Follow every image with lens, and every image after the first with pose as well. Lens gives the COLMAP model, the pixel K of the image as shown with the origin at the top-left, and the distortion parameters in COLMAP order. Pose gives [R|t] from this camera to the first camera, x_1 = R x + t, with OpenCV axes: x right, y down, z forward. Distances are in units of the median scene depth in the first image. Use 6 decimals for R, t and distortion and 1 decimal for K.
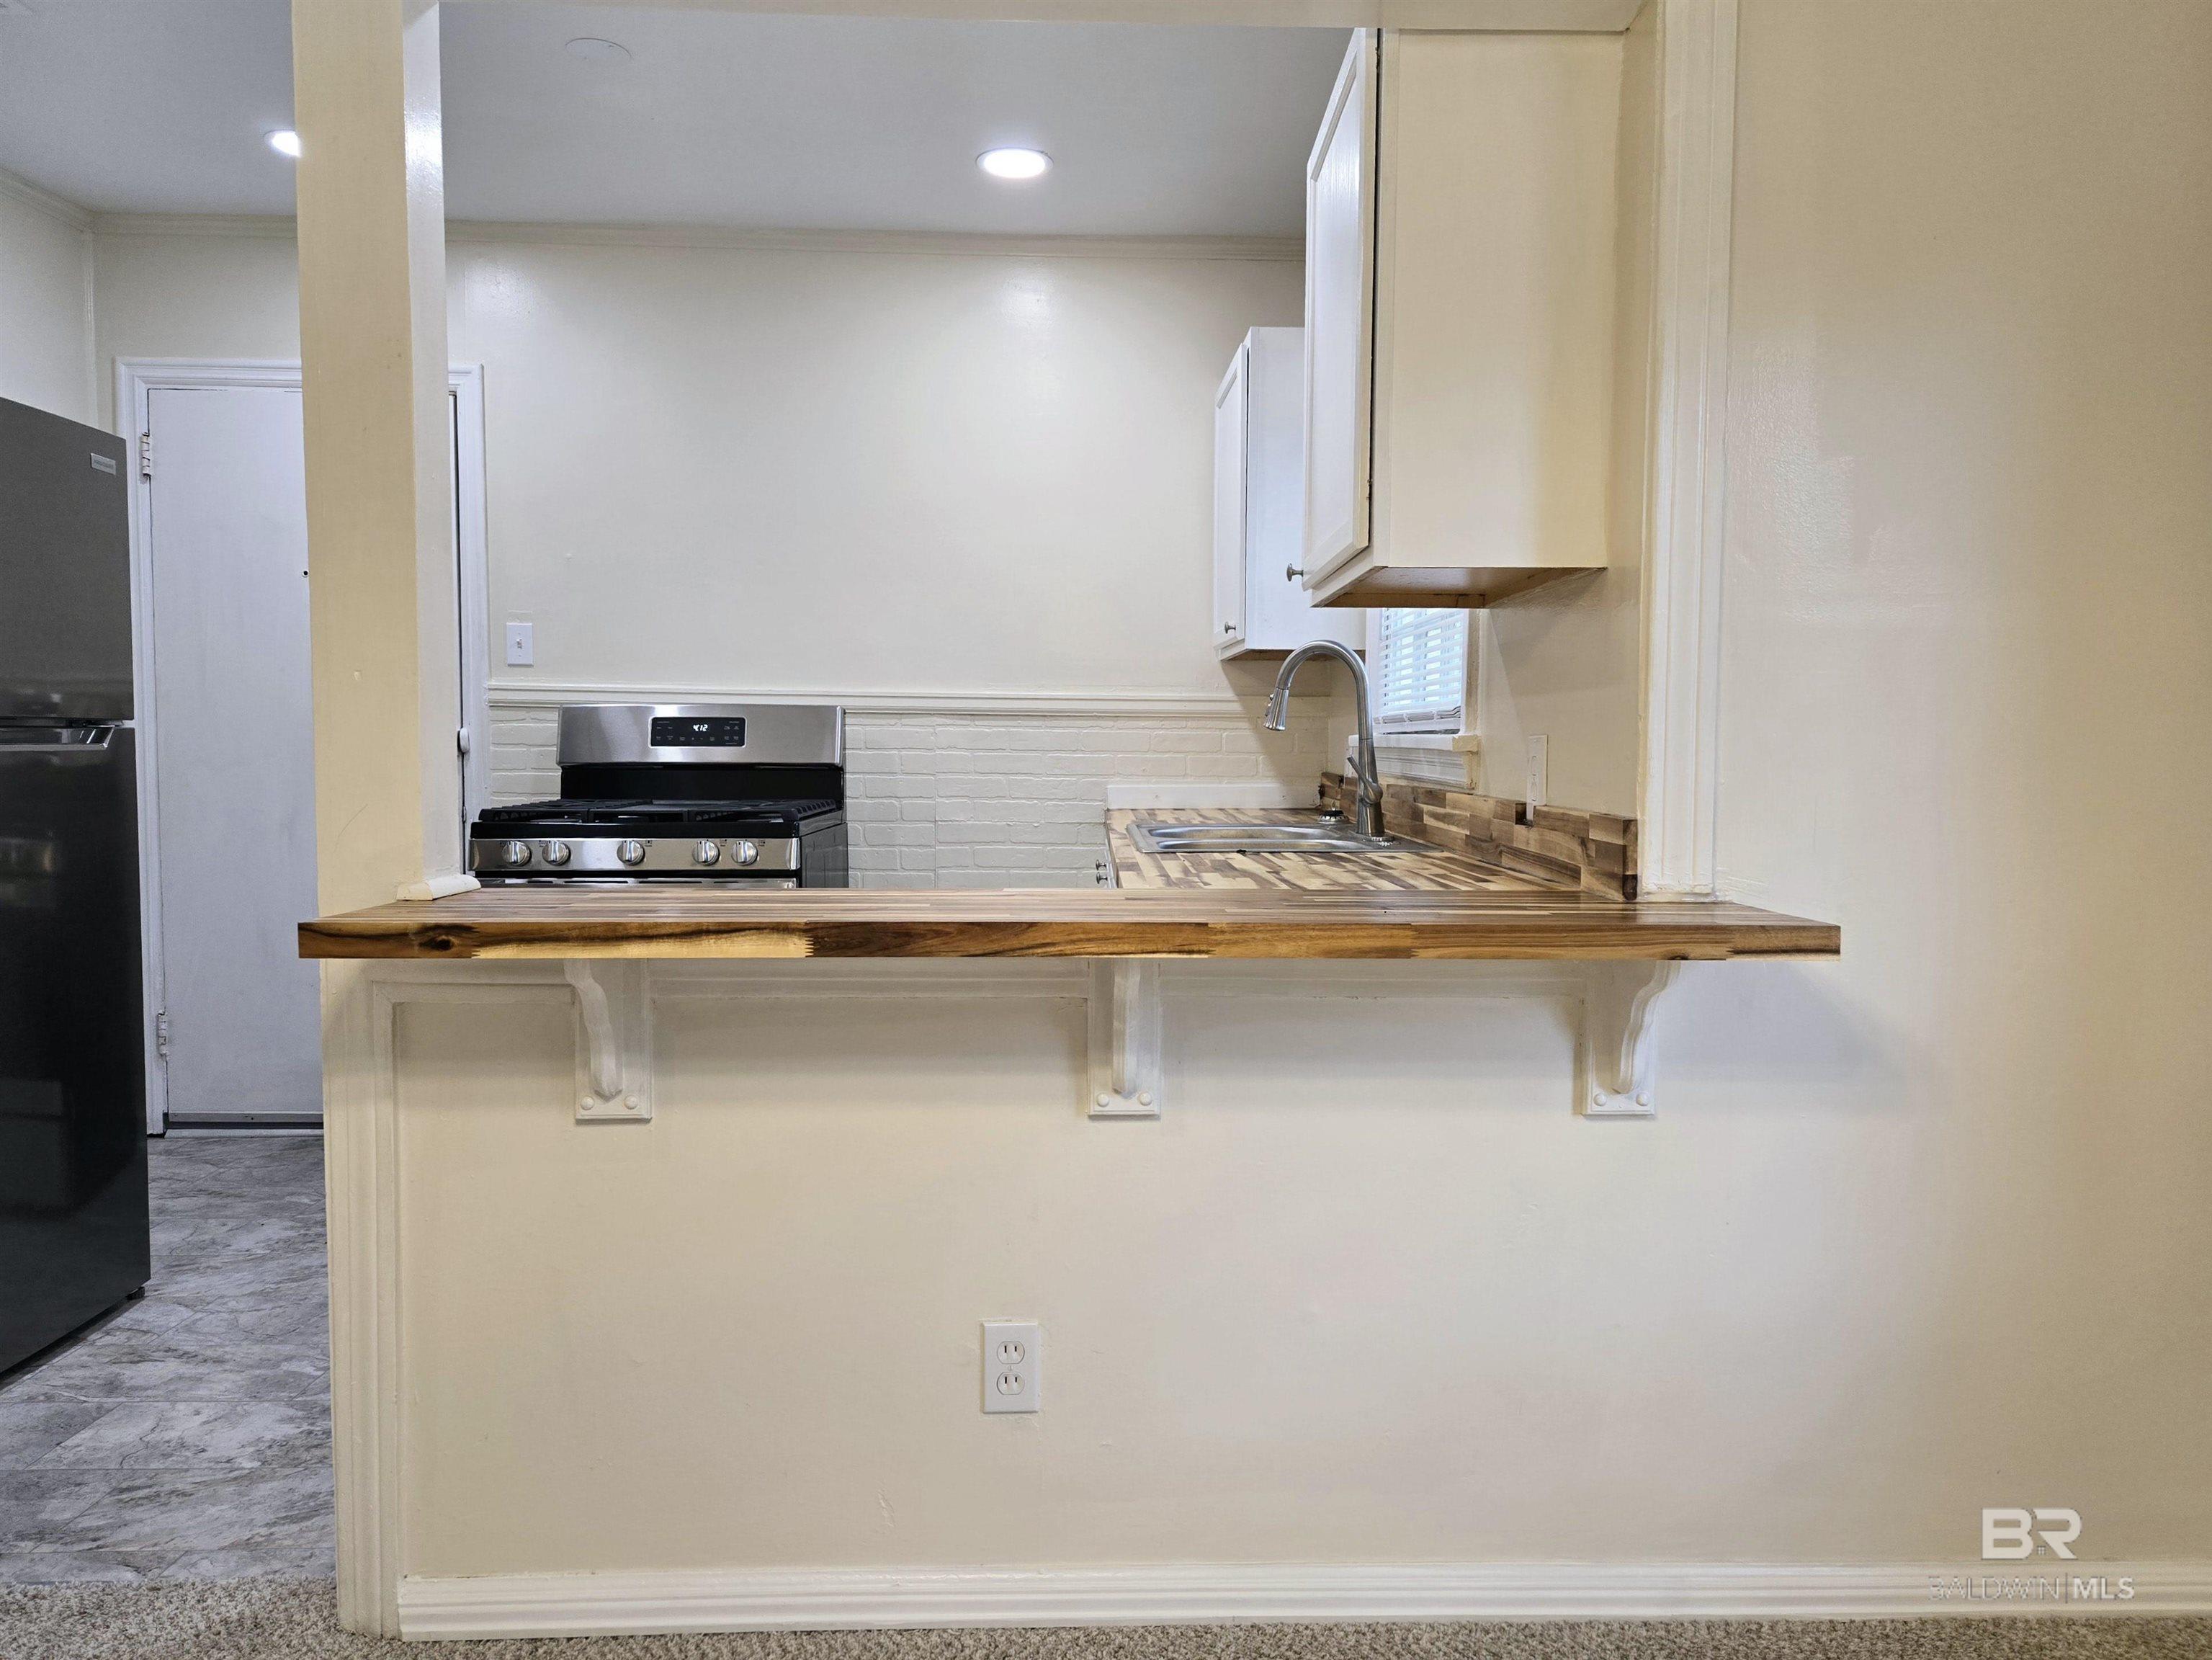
lens RADIAL K [[1518.0, 0, 1117.8], [0, 1518.0, 841.3], [0, 0, 1]] dist [0.074372, -0.061860]
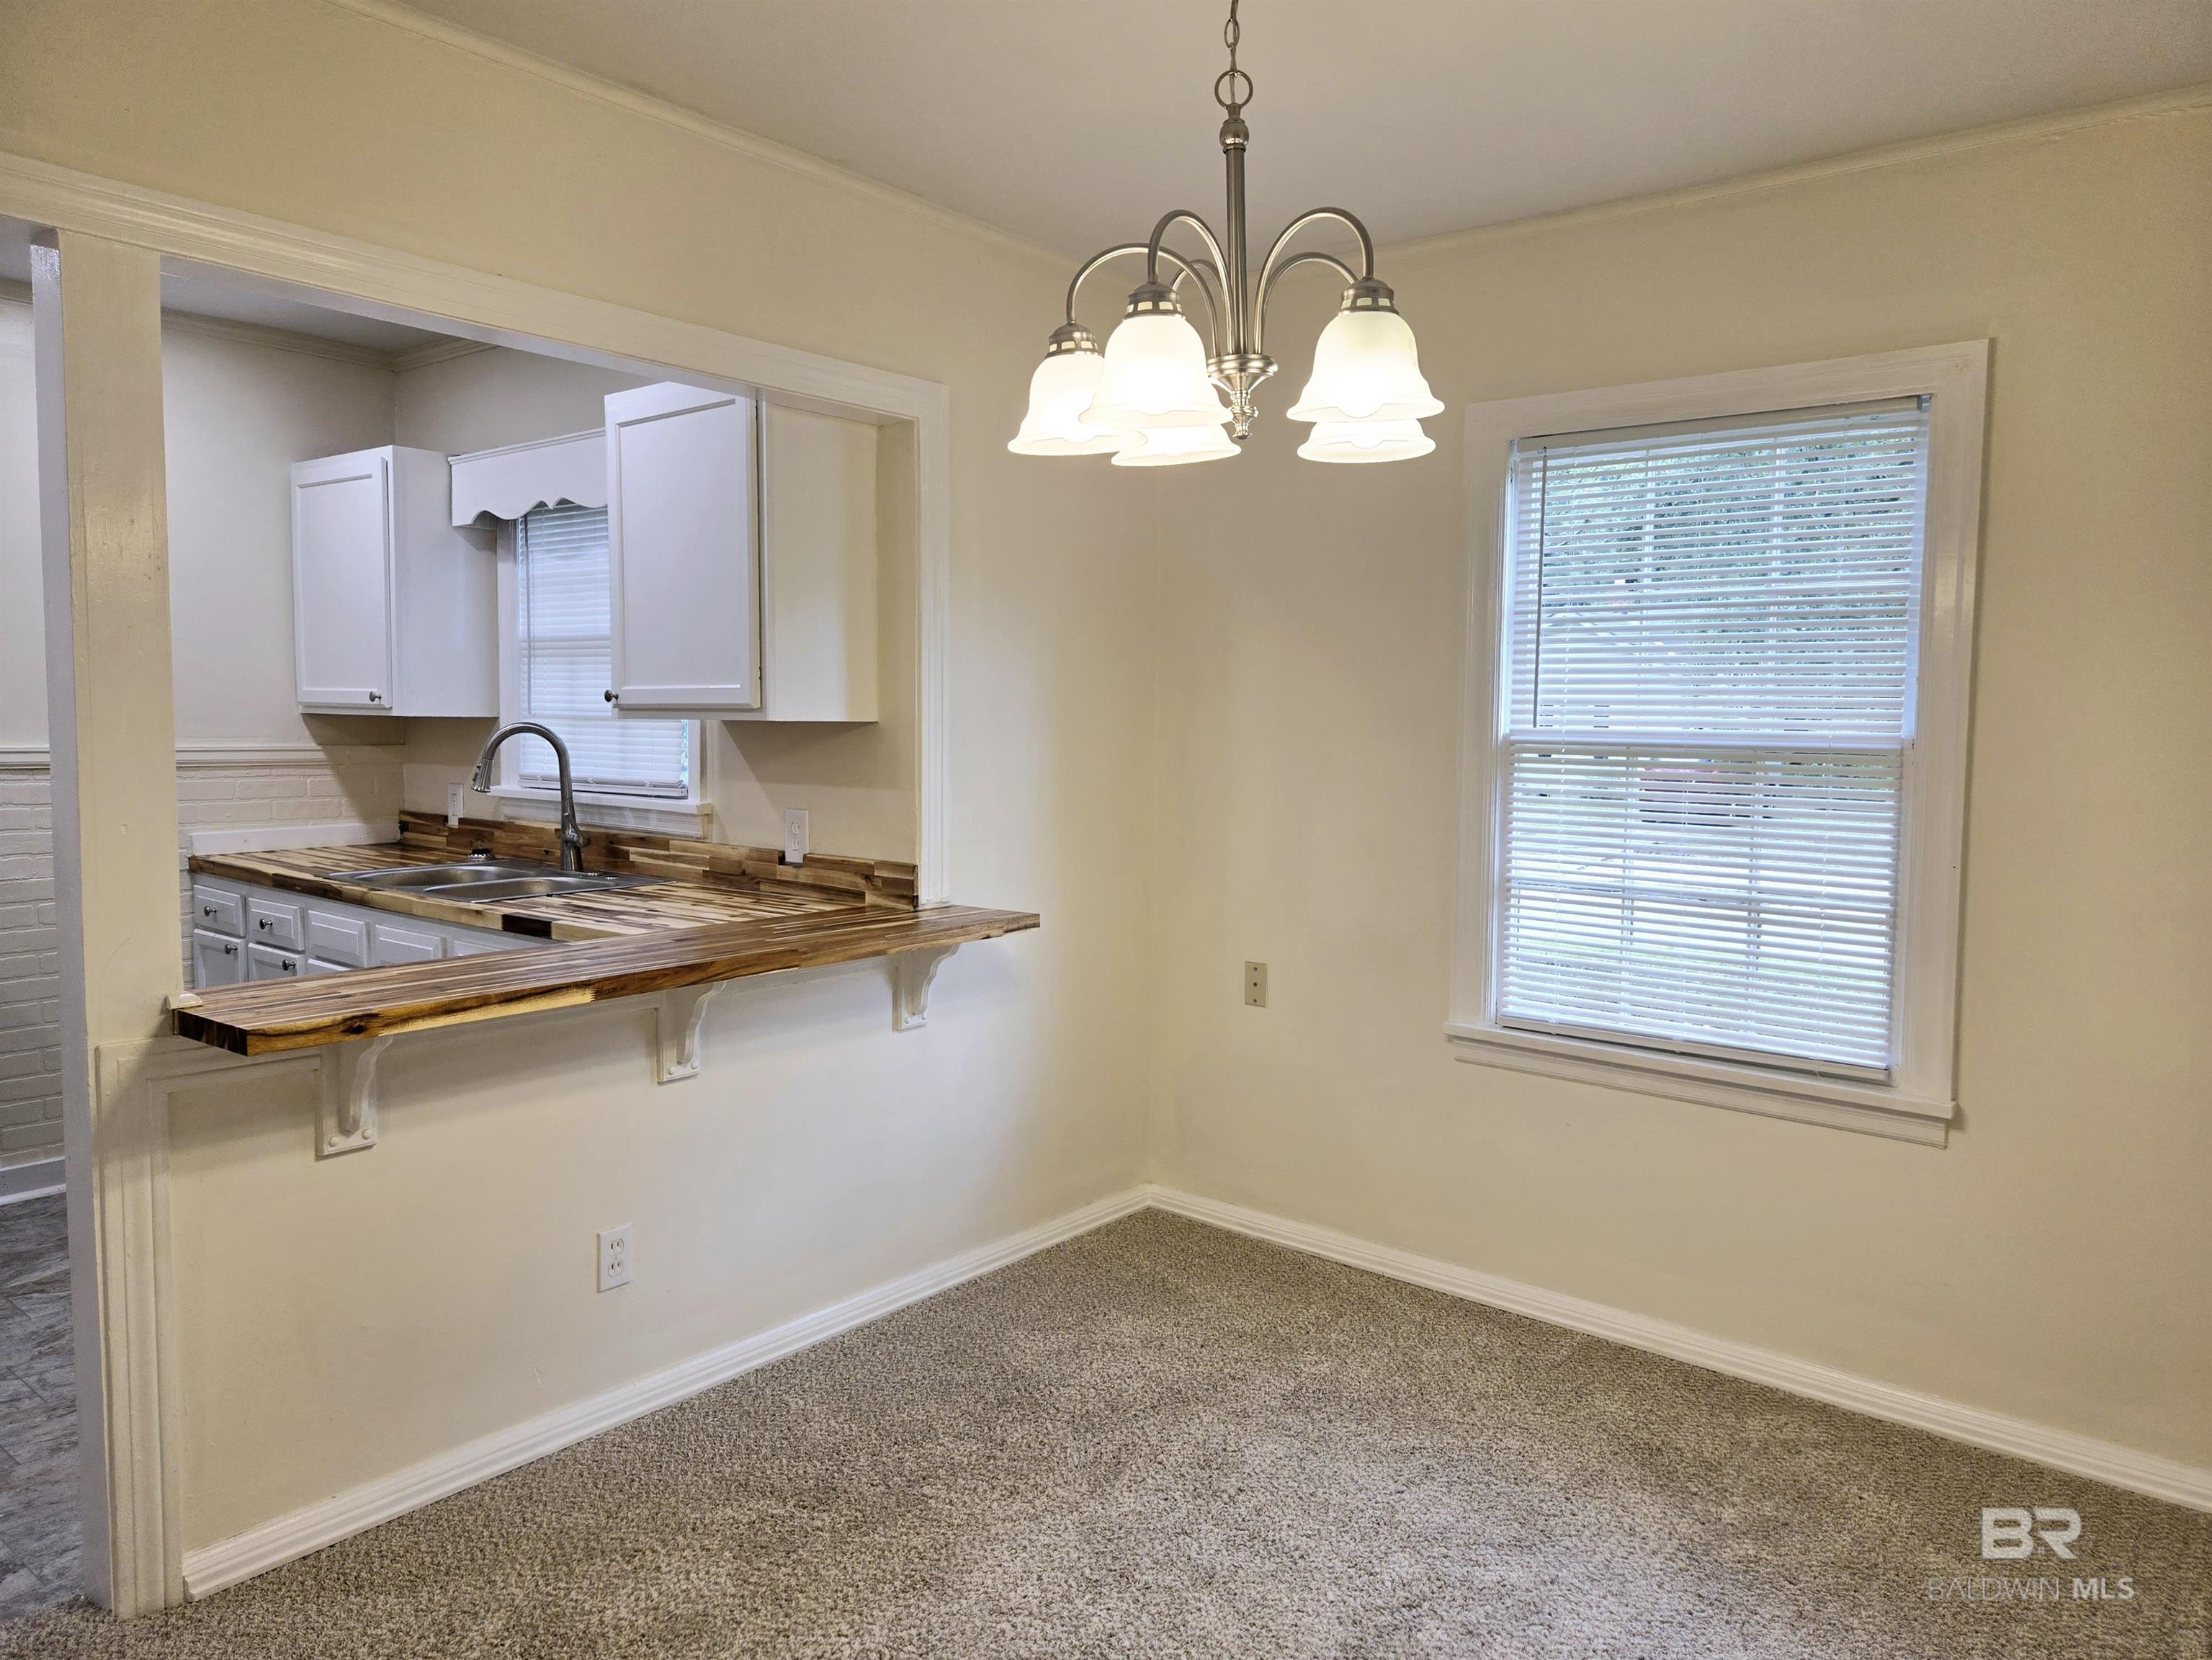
lens RADIAL K [[1507.3, 0, 1103.1], [0, 1507.3, 827.2], [0, 0, 1]] dist [0.066706, -0.048016]
pose [[0.656308, -0.057107, 0.752328, -0.548981], [0.044909, 0.998320, 0.036603, -0.072775], [-0.753155, 0.009764, 0.657771, -0.227356]]
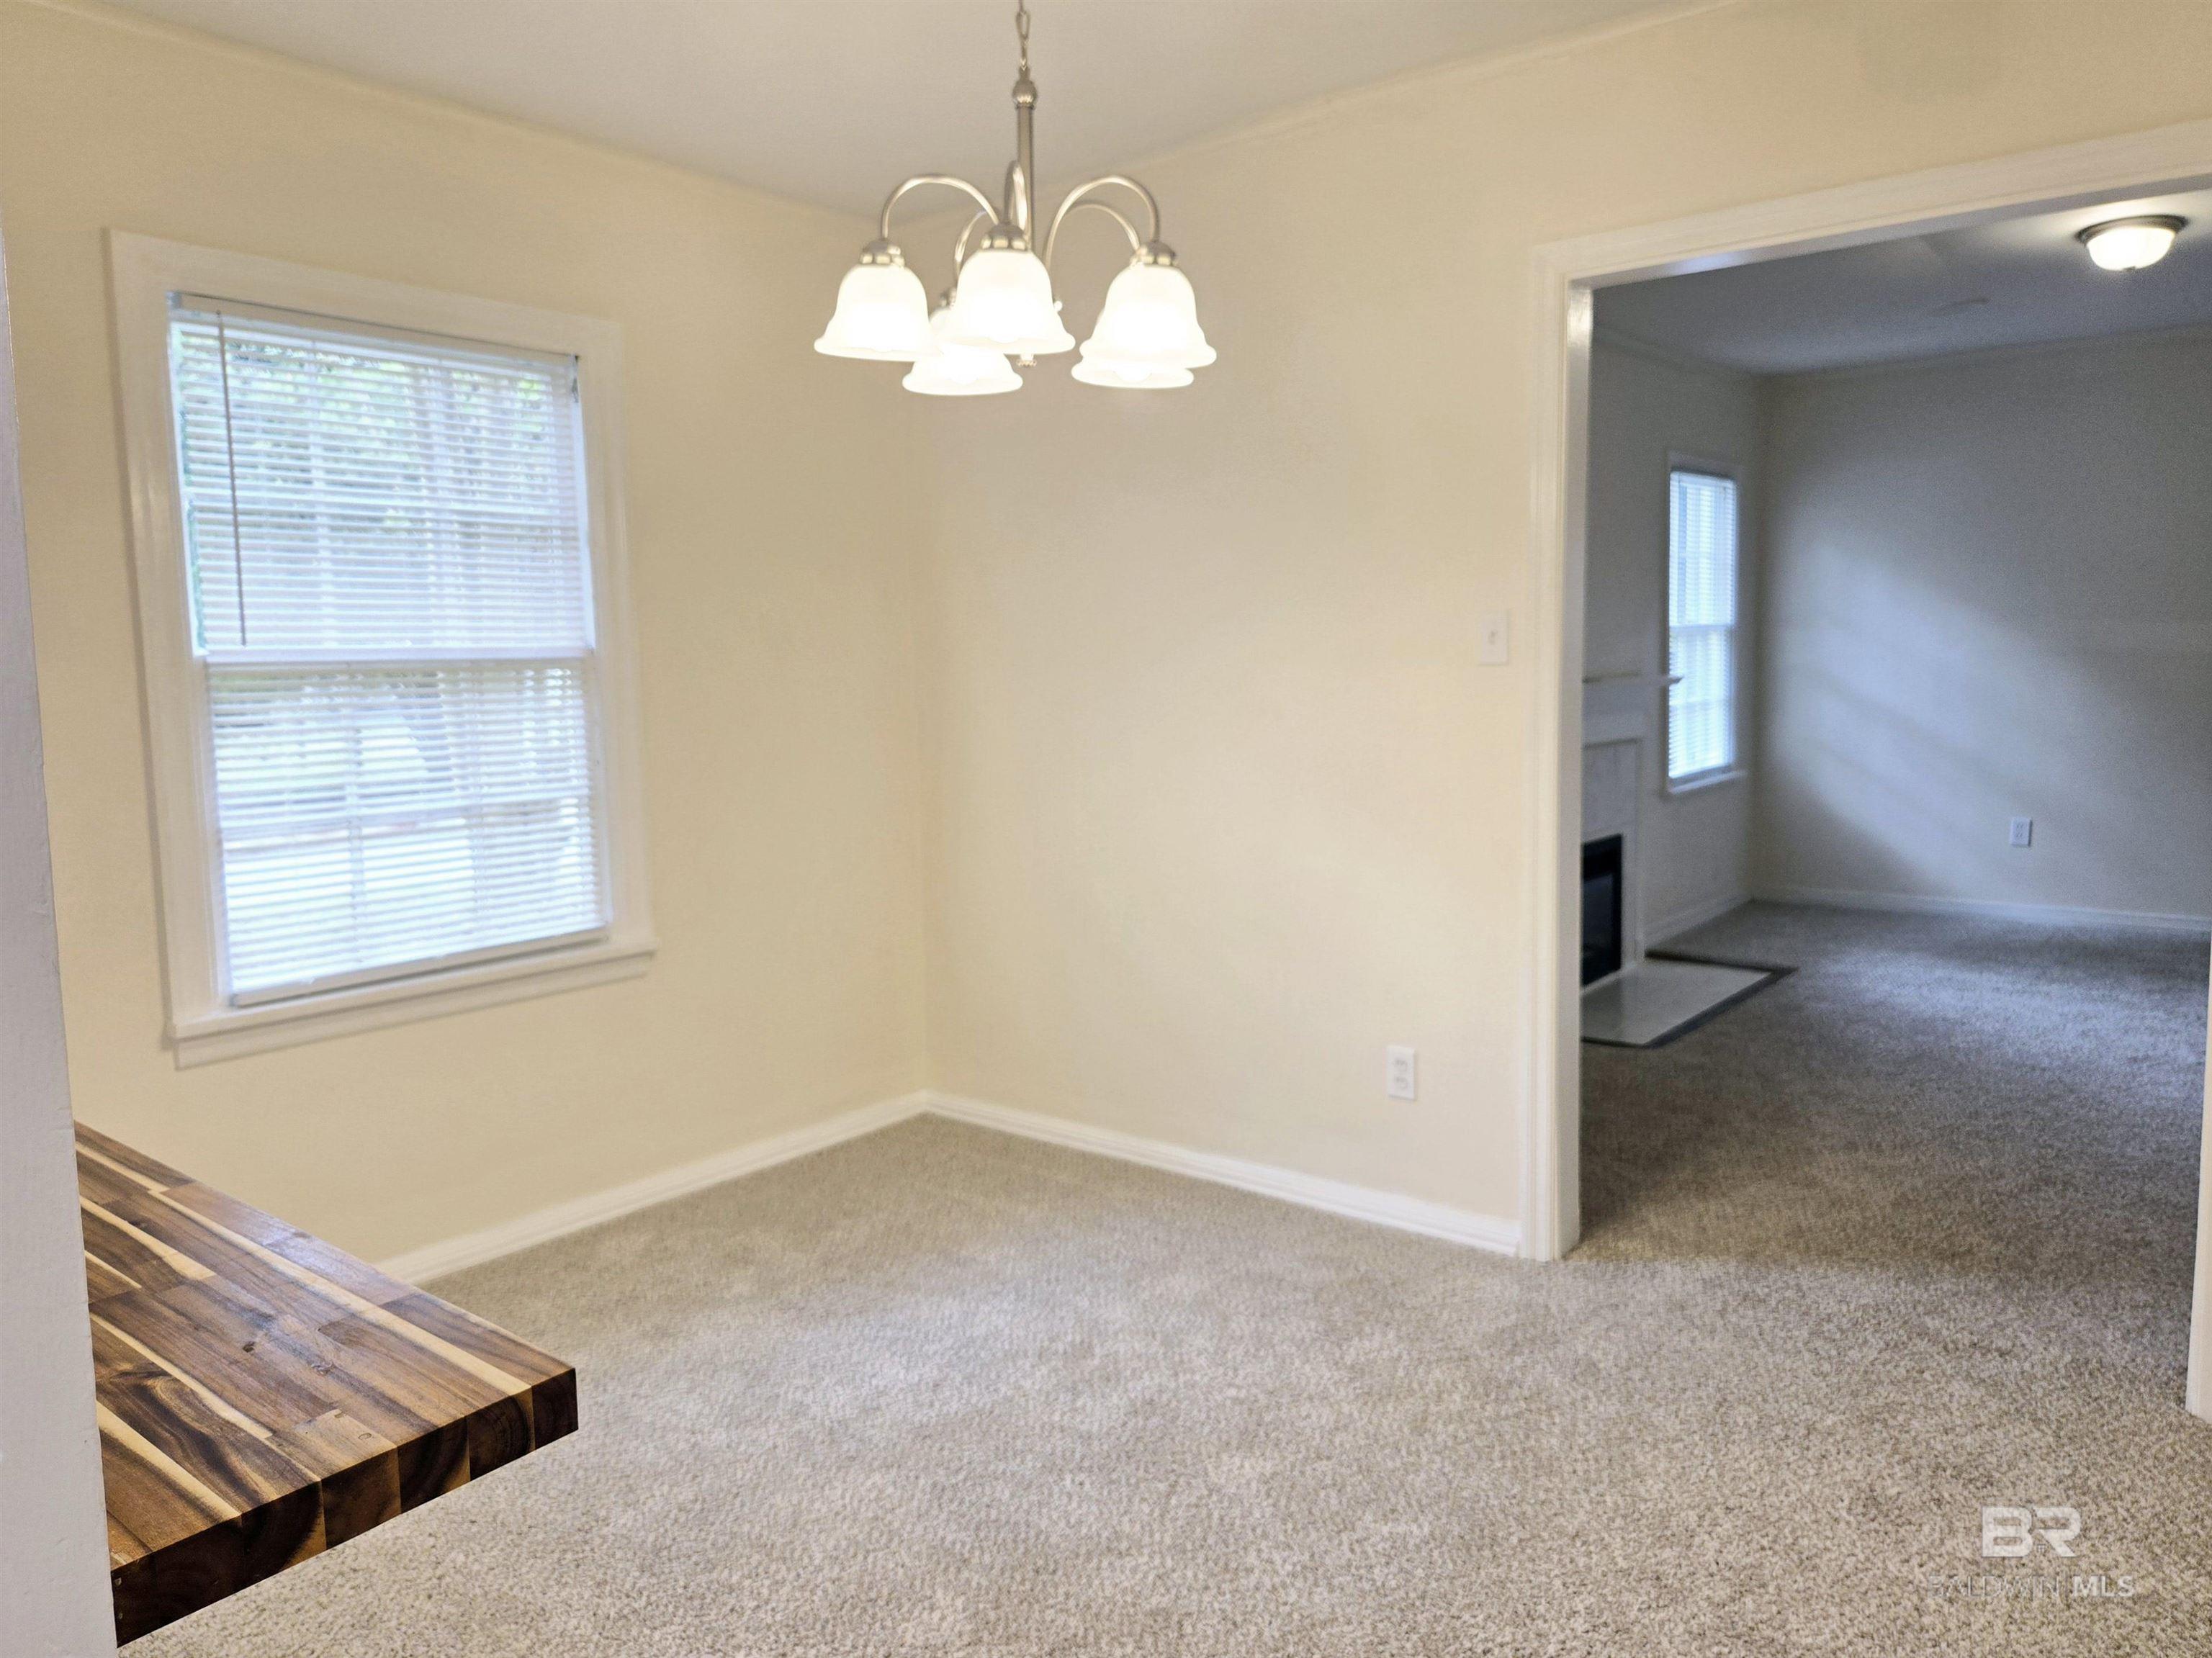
lens RADIAL K [[1544.5, 0, 1114.4], [0, 1544.5, 790.4], [0, 0, 1]] dist [0.026121, -0.005036]
pose [[-0.760690, -0.055661, 0.646724, -0.543871], [0.057402, 0.986645, 0.152434, -0.119175], [-0.646572, 0.153078, -0.747337, 0.663539]]
